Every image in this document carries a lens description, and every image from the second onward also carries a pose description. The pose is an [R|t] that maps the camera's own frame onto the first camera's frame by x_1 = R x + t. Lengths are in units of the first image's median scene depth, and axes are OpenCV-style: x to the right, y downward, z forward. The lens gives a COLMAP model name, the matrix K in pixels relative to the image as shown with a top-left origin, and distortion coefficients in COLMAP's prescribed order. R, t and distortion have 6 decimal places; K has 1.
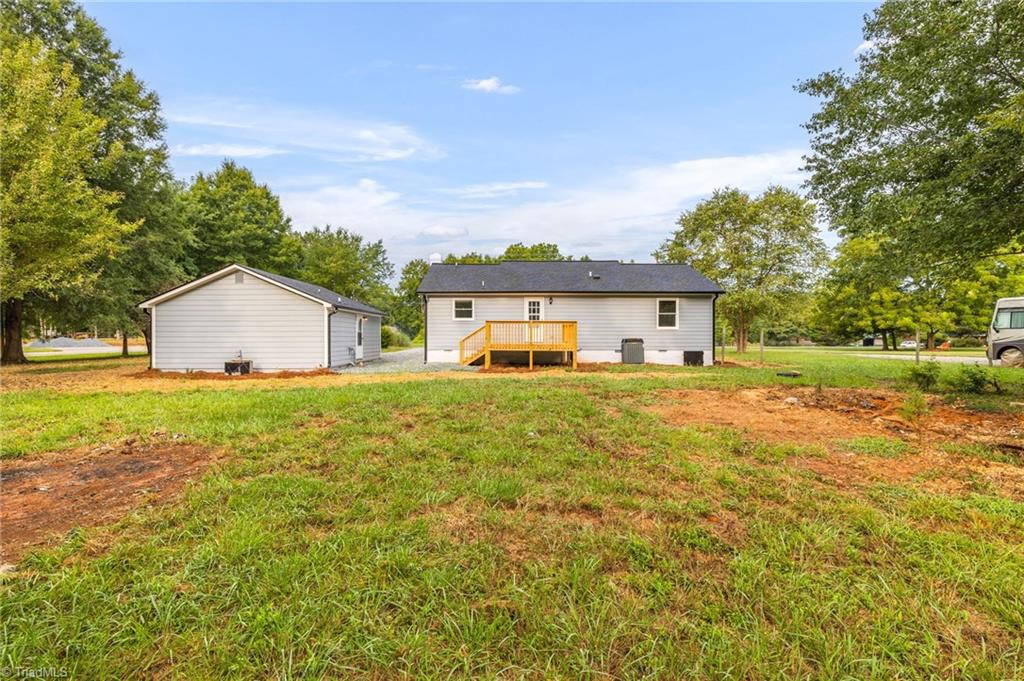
lens RADIAL K [[480.9, 0, 514.1], [0, 480.9, 335.4], [0, 0, 1]] dist [-0.003993, -0.000098]
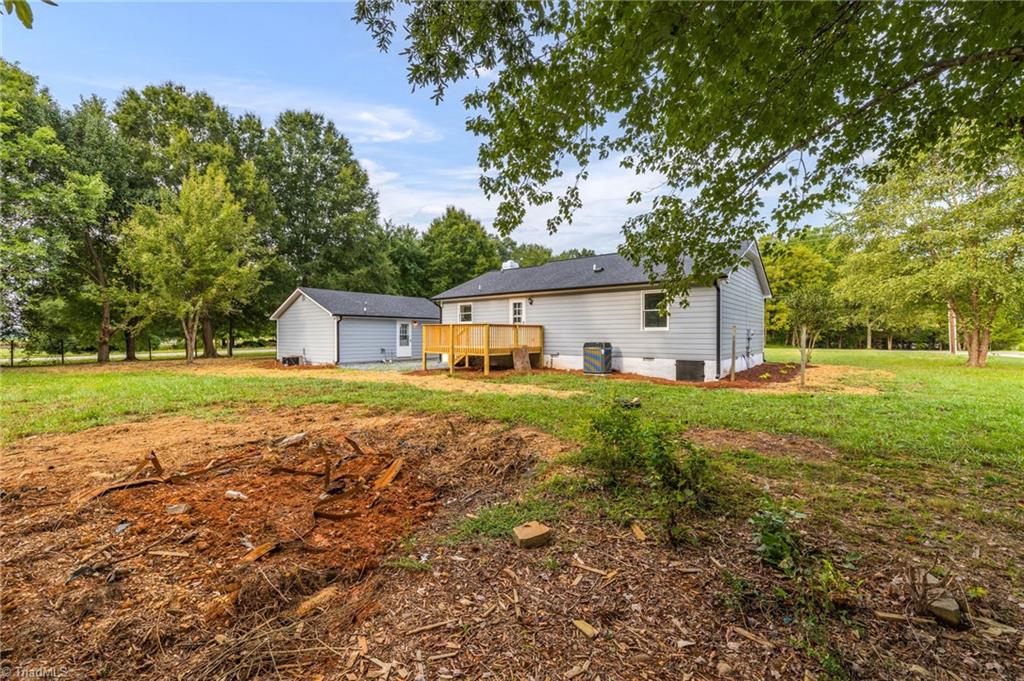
lens RADIAL K [[435.7, 0, 510.4], [0, 435.7, 345.2], [0, 0, 1]] dist [-0.002446, -0.000099]
pose [[0.794822, 0.011016, -0.606742, 0.555012], [-0.002375, 0.999884, 0.015043, 0.000191], [0.606838, -0.010515, 0.794756, 0.310706]]
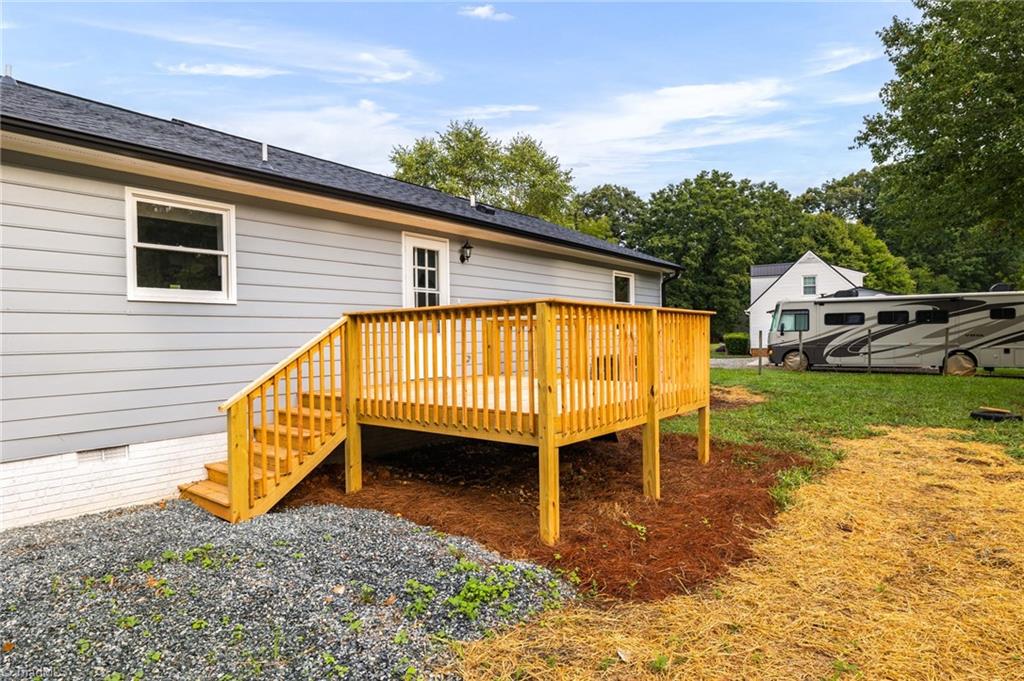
lens RADIAL K [[566.4, 0, 512.0], [0, 566.4, 340.5], [0, 0, 1]] dist [-0.005041, -0.001338]
pose [[0.586741, -0.016745, 0.809601, -0.229973], [0.017395, 0.999816, 0.008072, -0.012620], [-0.809588, 0.009347, 0.586925, 0.737918]]
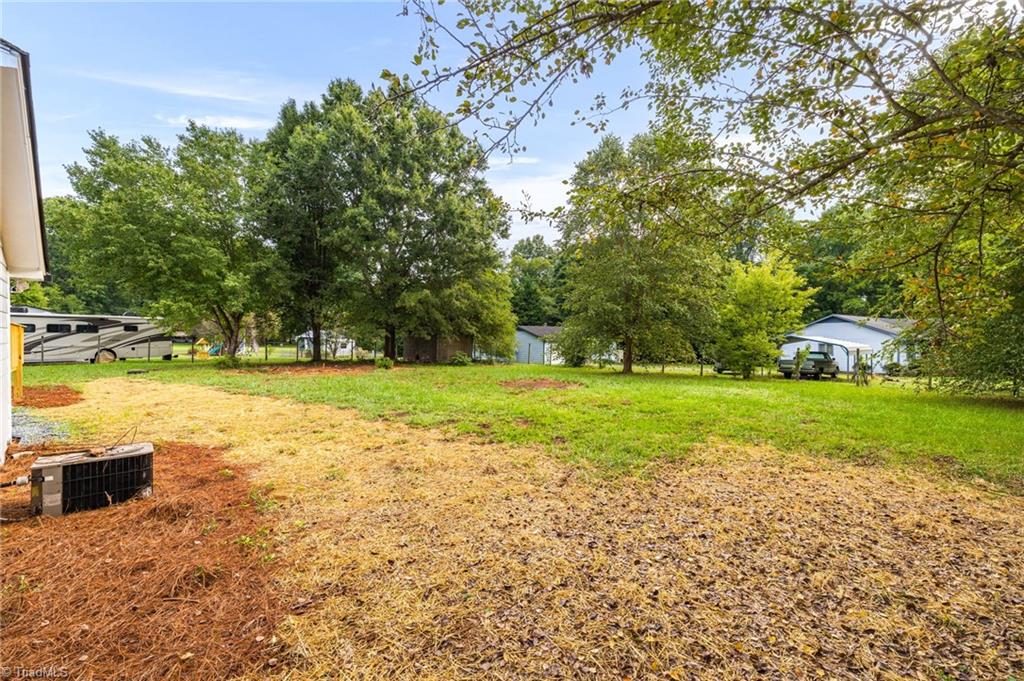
lens RADIAL K [[435.7, 0, 510.4], [0, 435.7, 345.2], [0, 0, 1]] dist [-0.002446, -0.000099]
pose [[-0.736073, -0.011938, 0.676797, -0.762704], [-0.000181, 0.999848, 0.017439, -0.007924], [-0.676902, 0.012714, -0.735963, 0.823075]]
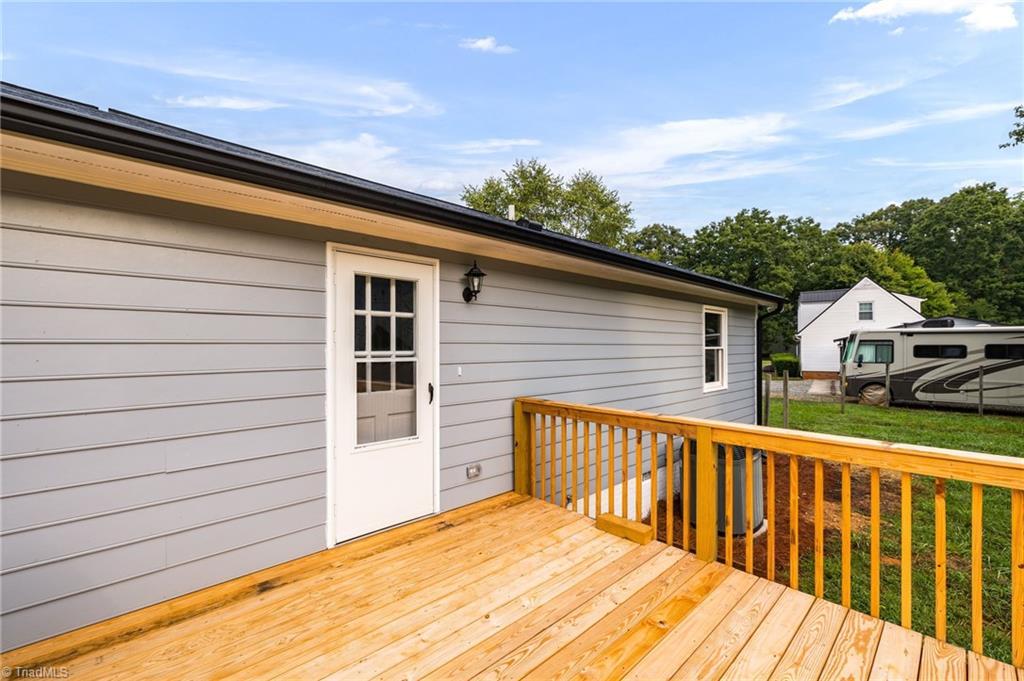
lens RADIAL K [[435.7, 0, 510.4], [0, 435.7, 345.2], [0, 0, 1]] dist [-0.002446, -0.000099]
pose [[0.698474, -0.000930, 0.715634, -0.036877], [0.004705, 0.999984, -0.003292, -0.047241], [-0.715620, 0.005667, 0.698467, 0.867953]]
